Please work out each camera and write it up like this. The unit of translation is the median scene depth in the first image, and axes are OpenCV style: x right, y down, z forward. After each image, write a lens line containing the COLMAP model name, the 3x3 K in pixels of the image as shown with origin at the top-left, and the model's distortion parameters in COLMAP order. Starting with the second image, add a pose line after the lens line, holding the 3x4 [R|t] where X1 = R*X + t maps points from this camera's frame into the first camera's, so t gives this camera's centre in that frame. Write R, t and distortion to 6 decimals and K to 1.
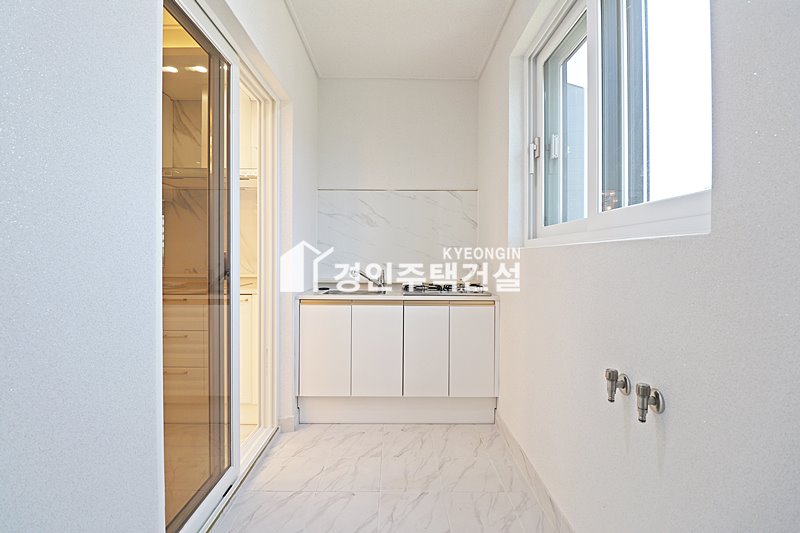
lens RADIAL K [[369.2, 0, 400.3], [0, 369.2, 263.2], [0, 0, 1]] dist [-0.009432, -0.009512]
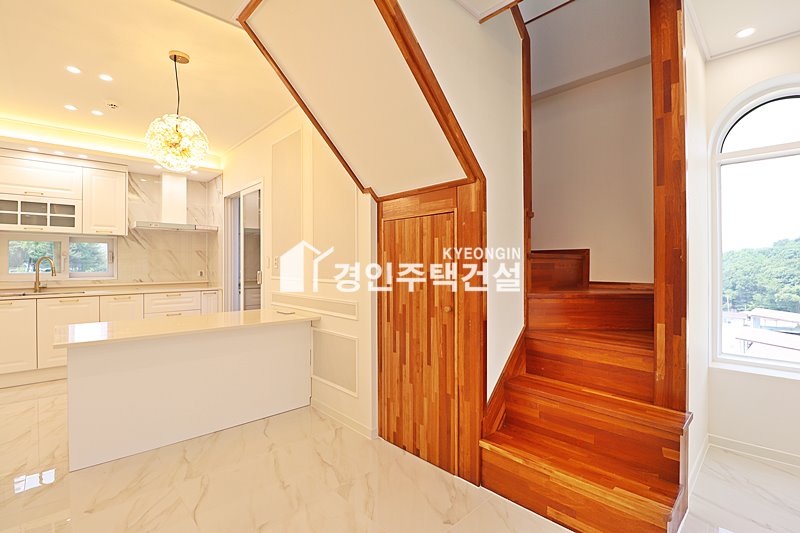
lens RADIAL K [[369.2, 0, 405.4], [0, 369.2, 263.9], [0, 0, 1]] dist [-0.009432, -0.009512]
pose [[0.734448, -0.012152, 0.678556, -1.028986], [0.015876, 0.999874, 0.000722, -0.045632], [-0.678479, 0.010242, 0.734548, -1.224506]]
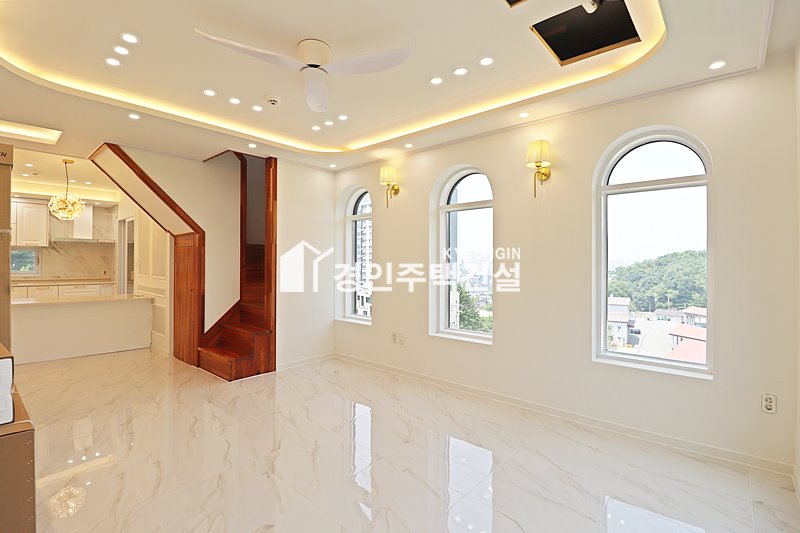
lens RADIAL K [[369.2, 0, 399.1], [0, 369.2, 262.1], [0, 0, 1]] dist [-0.009432, -0.009512]
pose [[0.674342, -0.004885, 0.738403, -1.042093], [0.007726, 0.999970, -0.000440, -0.072919], [-0.738378, 0.006001, 0.674360, -2.784155]]
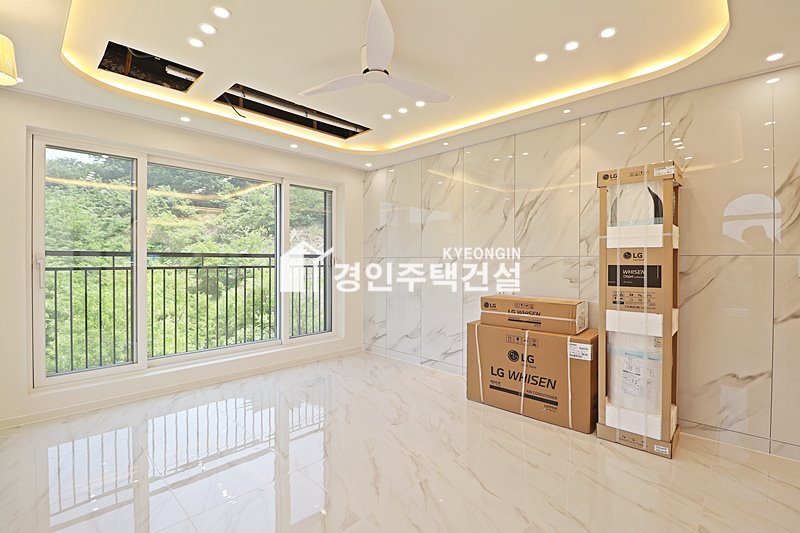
lens RADIAL K [[369.2, 0, 401.1], [0, 369.2, 266.5], [0, 0, 1]] dist [-0.009432, -0.009512]
pose [[-0.712677, -0.008000, -0.701447, 0.185770], [-0.018724, 0.999796, 0.007621, -0.061848], [0.701243, 0.018565, -0.712681, -1.188774]]
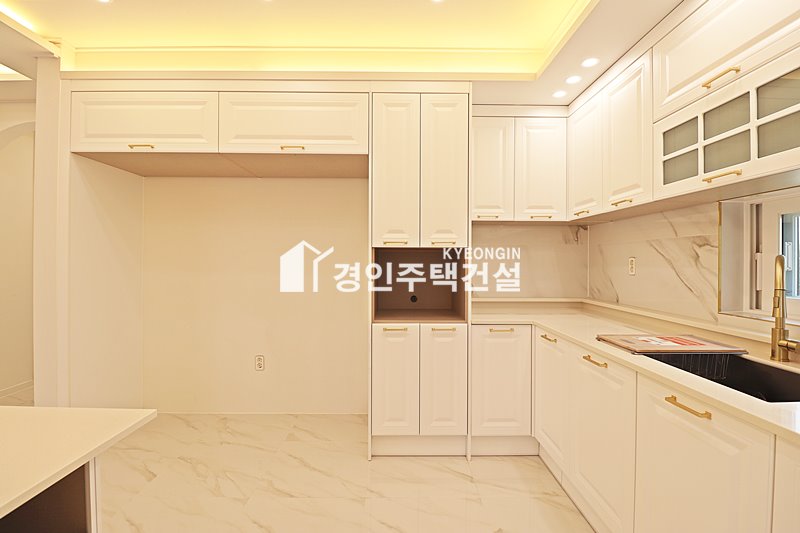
lens RADIAL K [[369.2, 0, 404.3], [0, 369.2, 262.0], [0, 0, 1]] dist [-0.009432, -0.009512]
pose [[-0.004479, -0.008782, -0.999951, -0.558976], [-0.012778, 0.999880, -0.008724, -0.083229], [0.999908, 0.012738, -0.004591, 0.629296]]
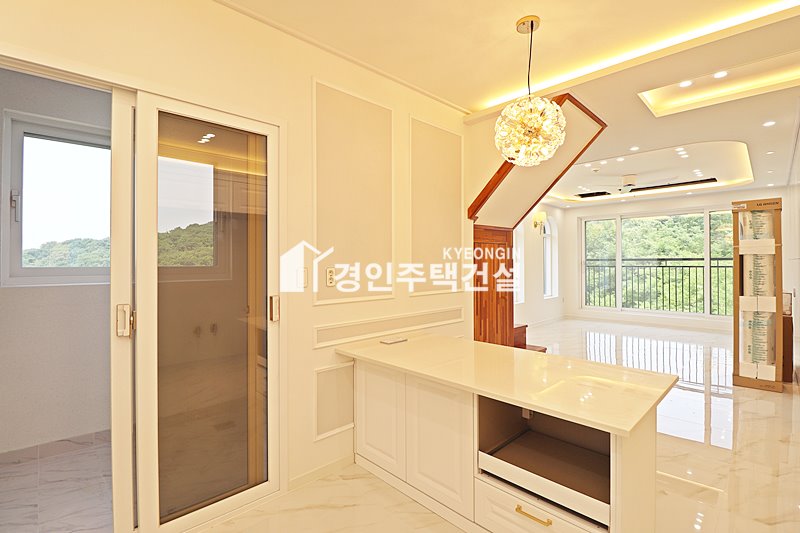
lens RADIAL K [[369.2, 0, 397.9], [0, 369.2, 261.3], [0, 0, 1]] dist [-0.009432, -0.009512]
pose [[-0.684492, -0.004605, 0.729006, -1.209081], [0.003832, 0.999944, 0.009915, -0.112254], [-0.729010, 0.009581, -0.684436, 0.848133]]
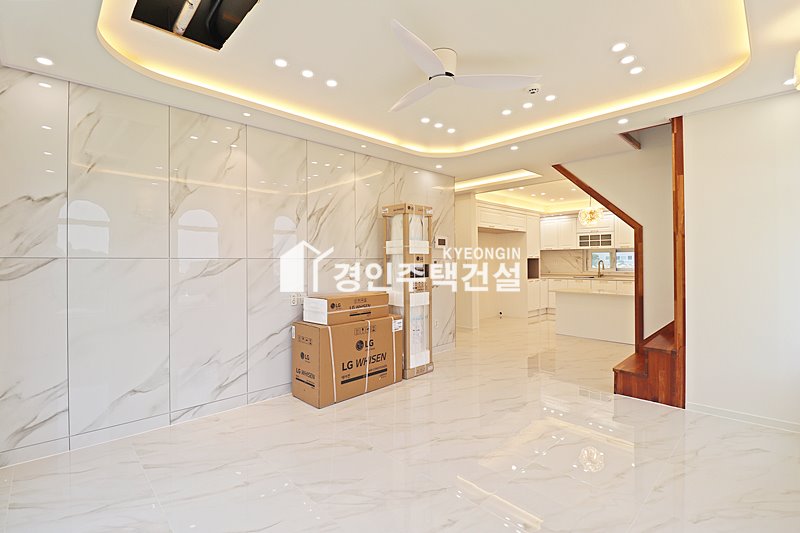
lens RADIAL K [[369.2, 0, 397.9], [0, 369.2, 262.8], [0, 0, 1]] dist [-0.009432, -0.009512]
pose [[0.678368, -0.015732, -0.734554, 0.193709], [0.010372, 0.999876, -0.011835, -0.058961], [0.734649, 0.000410, 0.678447, -2.748225]]
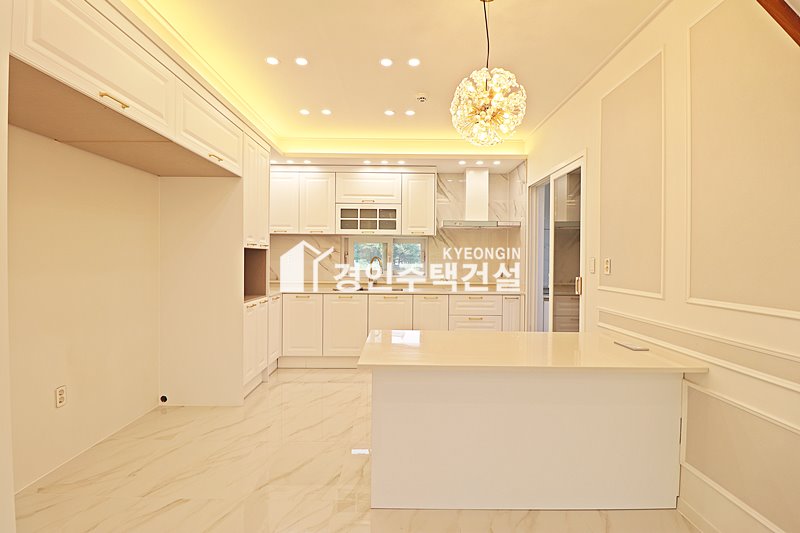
lens RADIAL K [[369.2, 0, 398.7], [0, 369.2, 262.8], [0, 0, 1]] dist [-0.009432, -0.009512]
pose [[0.999921, -0.003690, -0.012044, -0.969797], [0.003706, 0.999992, 0.001299, -0.074577], [0.012039, -0.001343, 0.999927, -0.787870]]
